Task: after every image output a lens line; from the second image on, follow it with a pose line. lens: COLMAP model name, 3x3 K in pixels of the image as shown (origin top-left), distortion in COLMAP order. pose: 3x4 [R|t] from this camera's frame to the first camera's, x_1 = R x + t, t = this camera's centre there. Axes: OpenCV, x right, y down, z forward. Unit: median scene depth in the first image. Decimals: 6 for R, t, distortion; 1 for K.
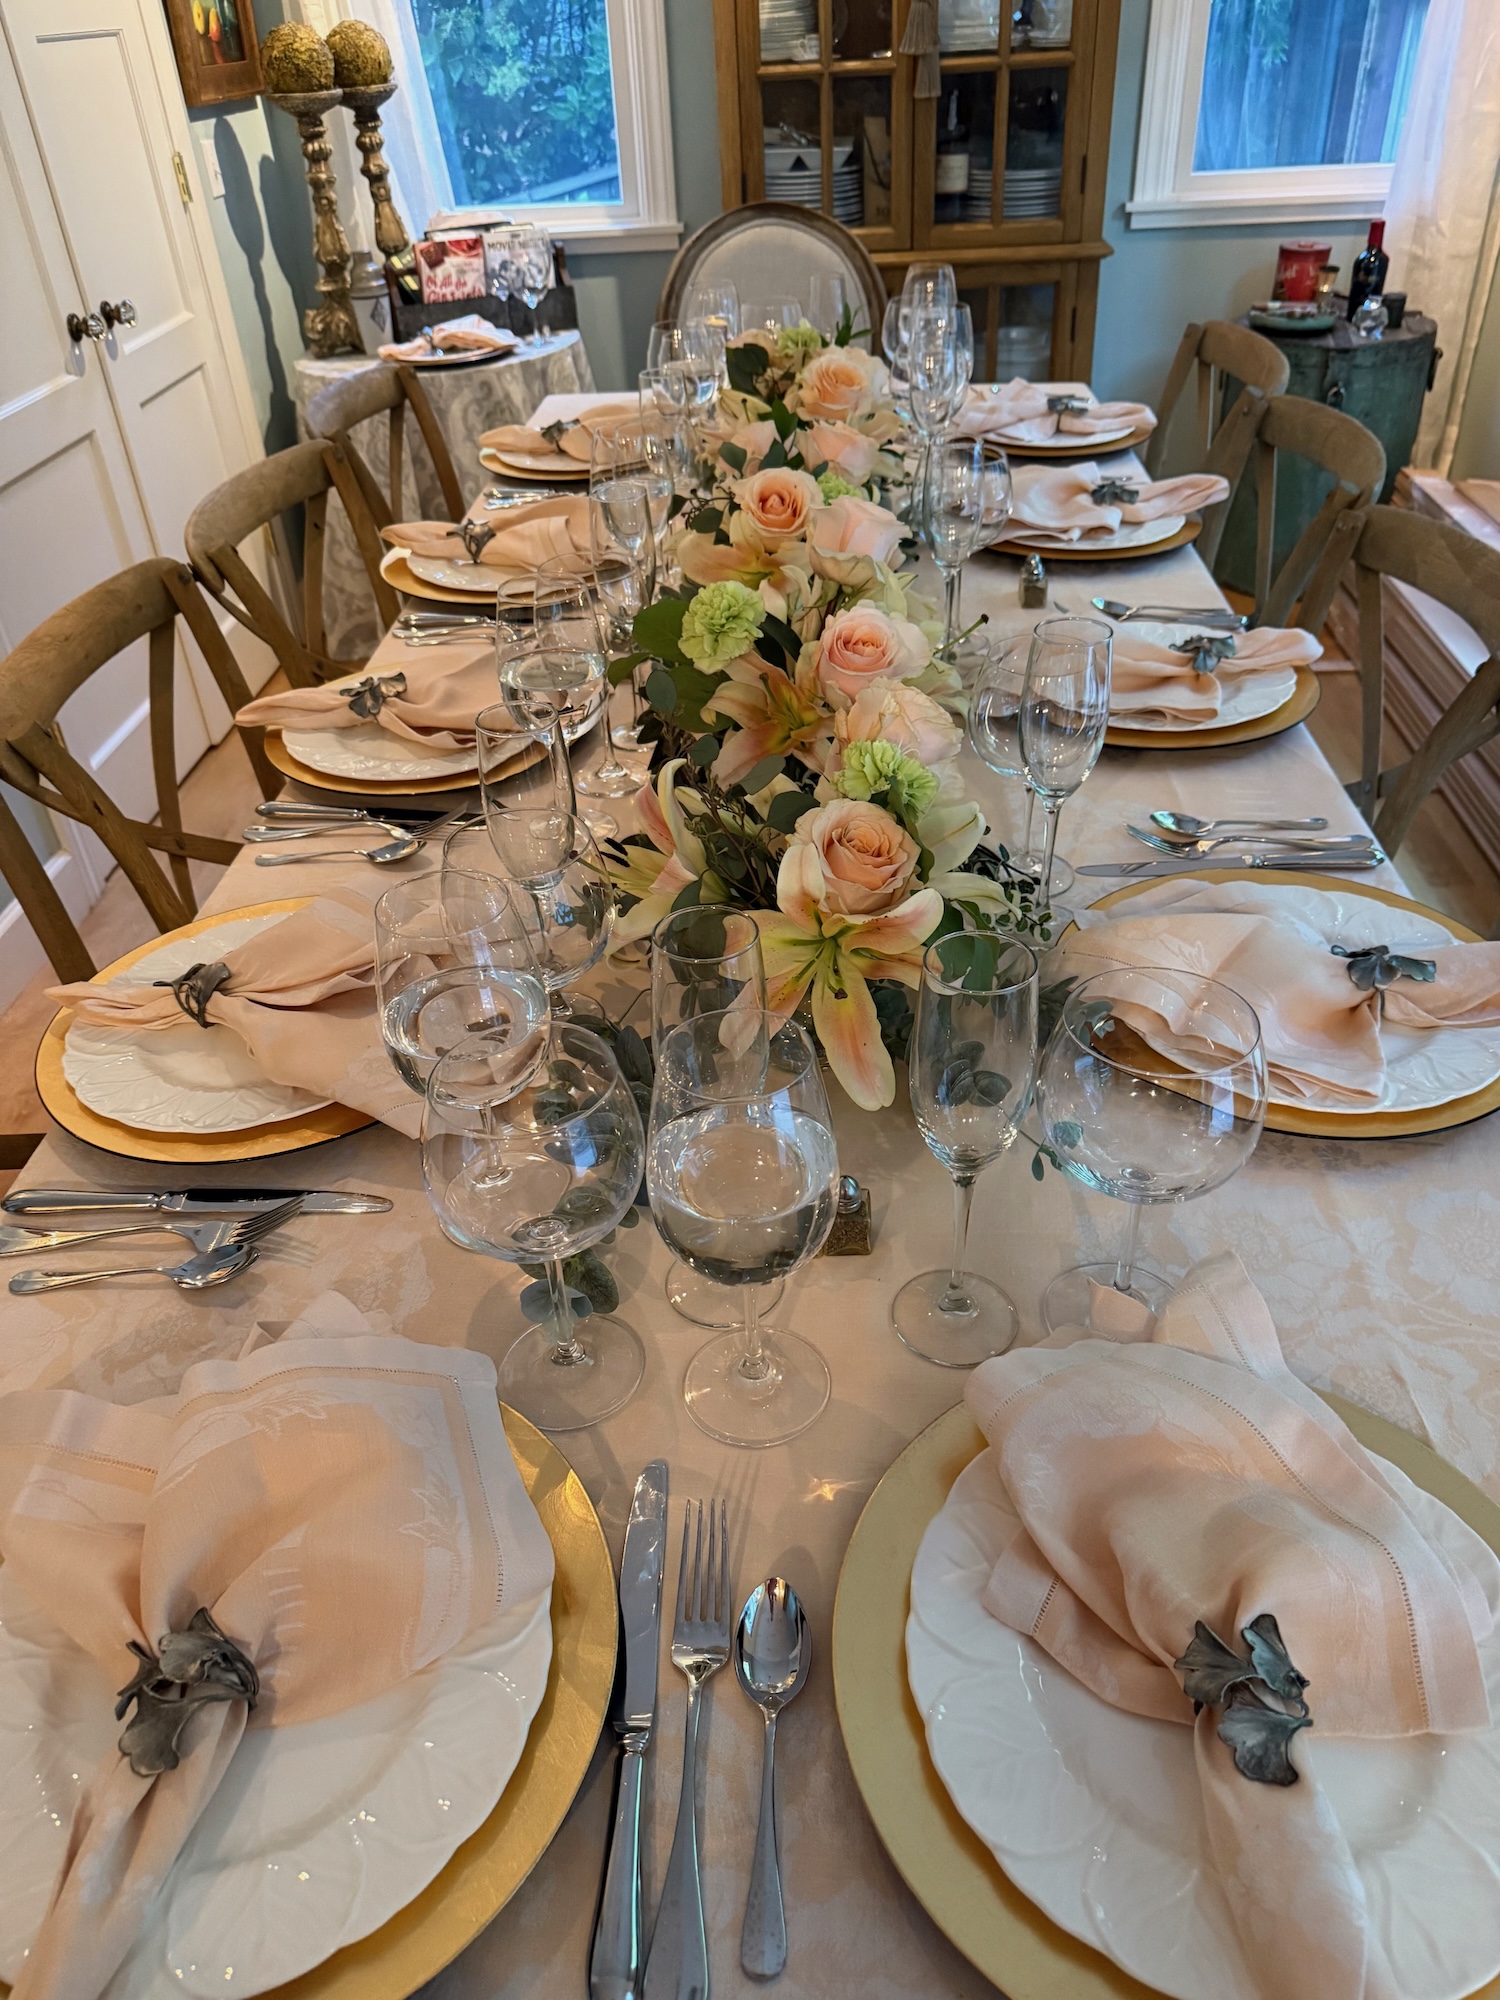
lens RADIAL K [[1396.0, 0, 750.0], [0, 1396.0, 1000.0], [0, 0, 1]] dist [0.000647, -0.038480]
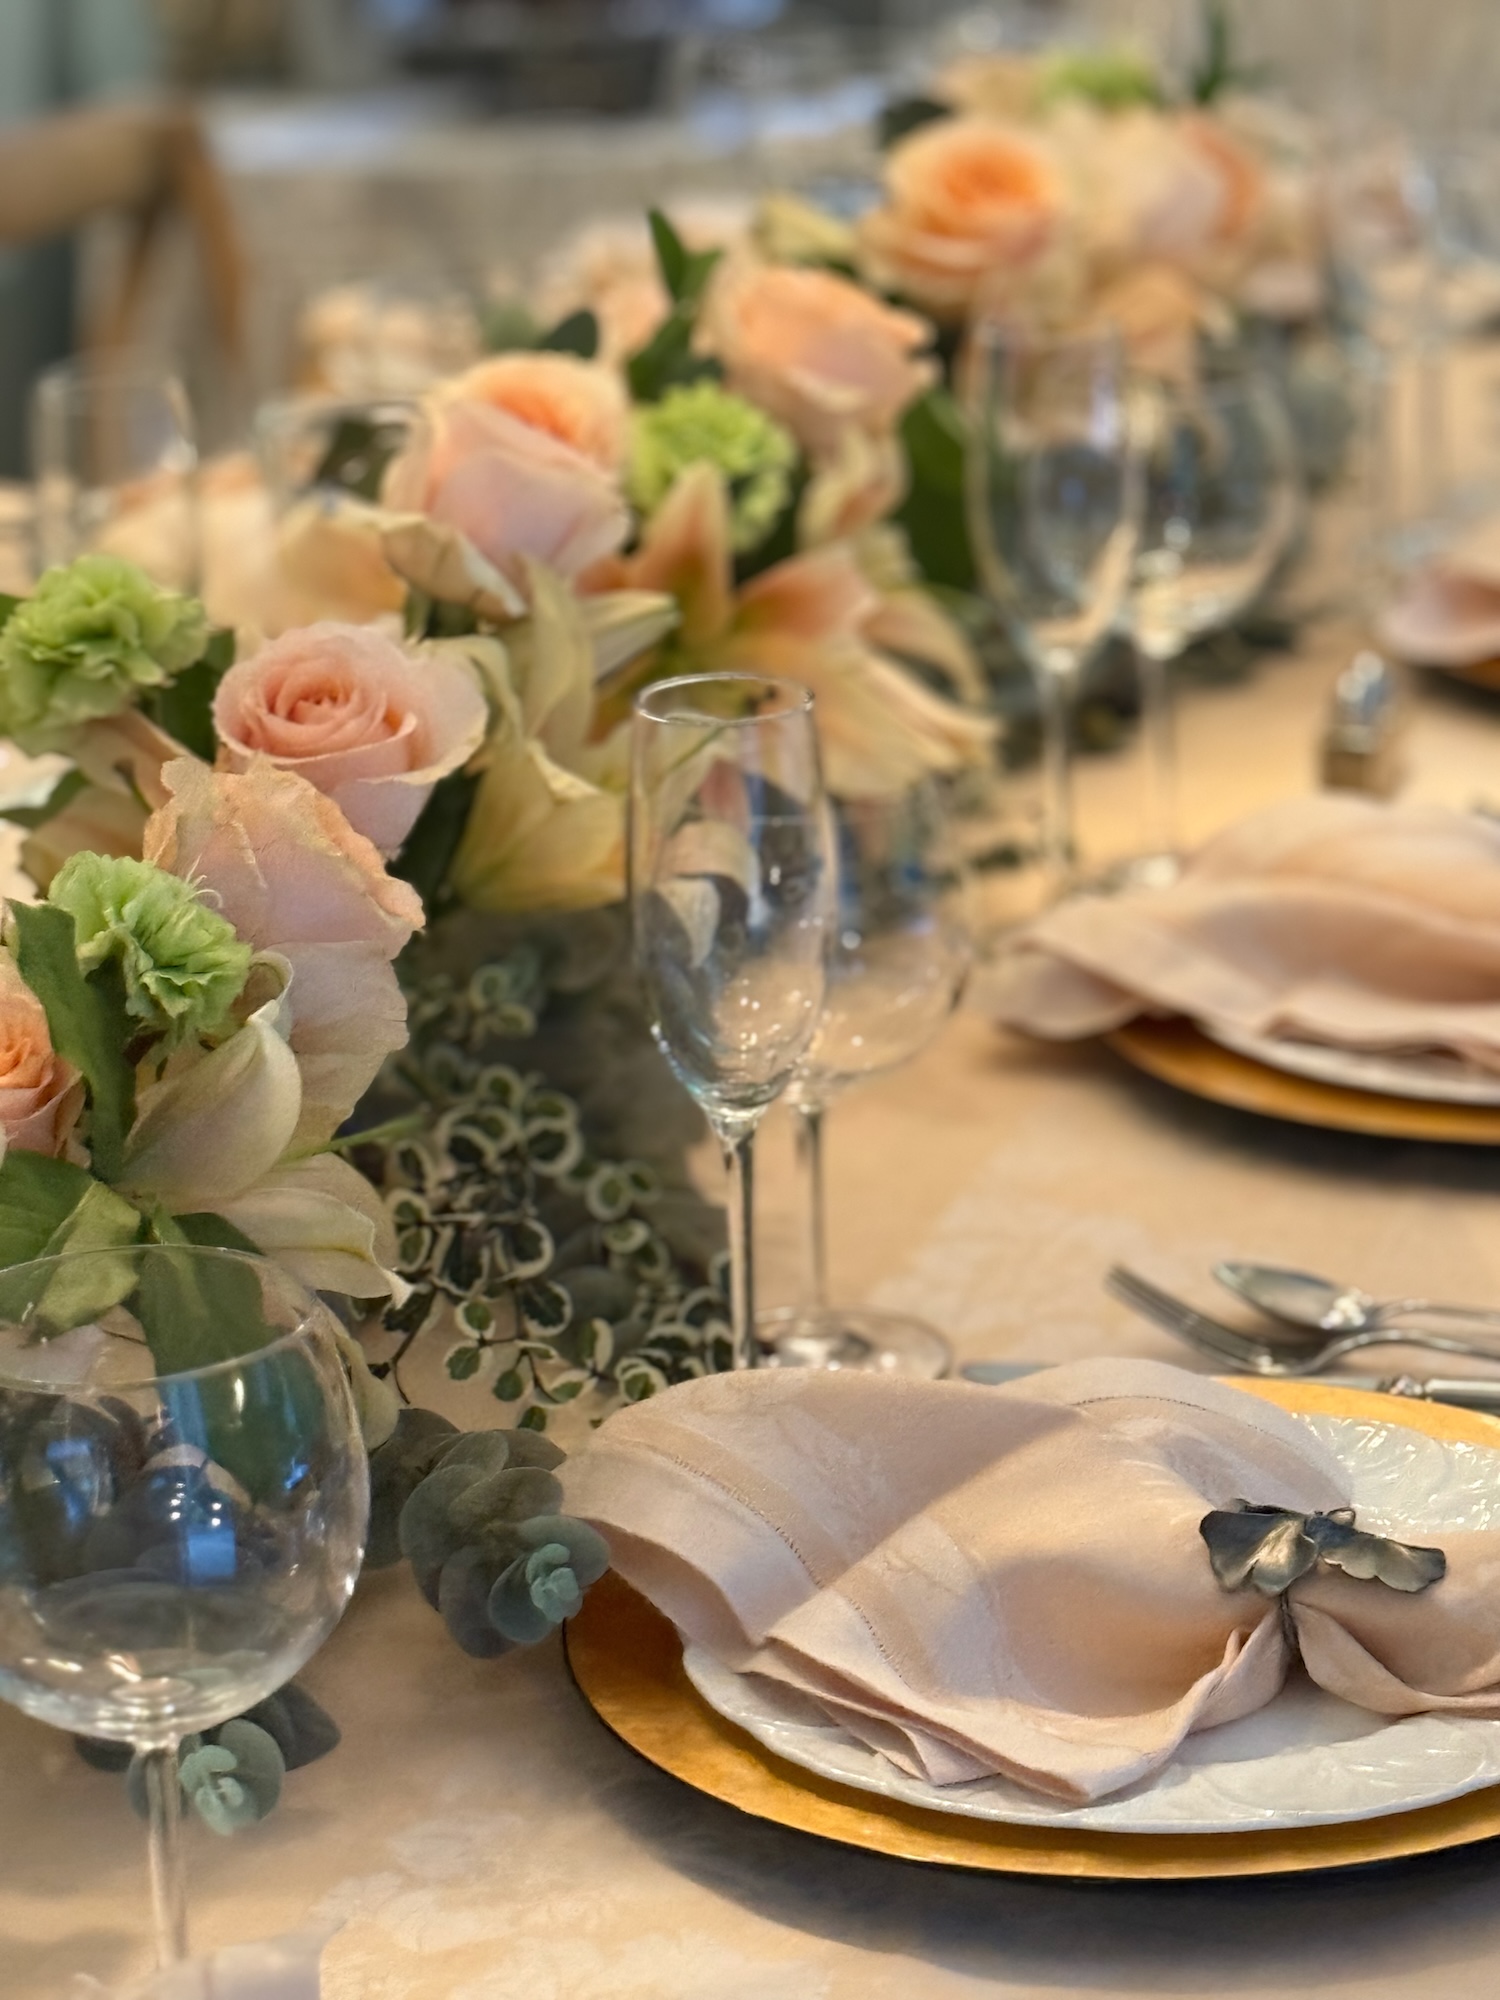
lens RADIAL K [[5668.7, 0, 750.0], [0, 5668.7, 1000.0], [0, 0, 1]] dist [0.113084, -0.108964]
pose [[0.960609, 0.090794, -0.262652, 0.204660], [-0.162073, 0.950783, -0.264090, 0.079942], [0.225748, 0.296256, 0.928047, -0.164051]]
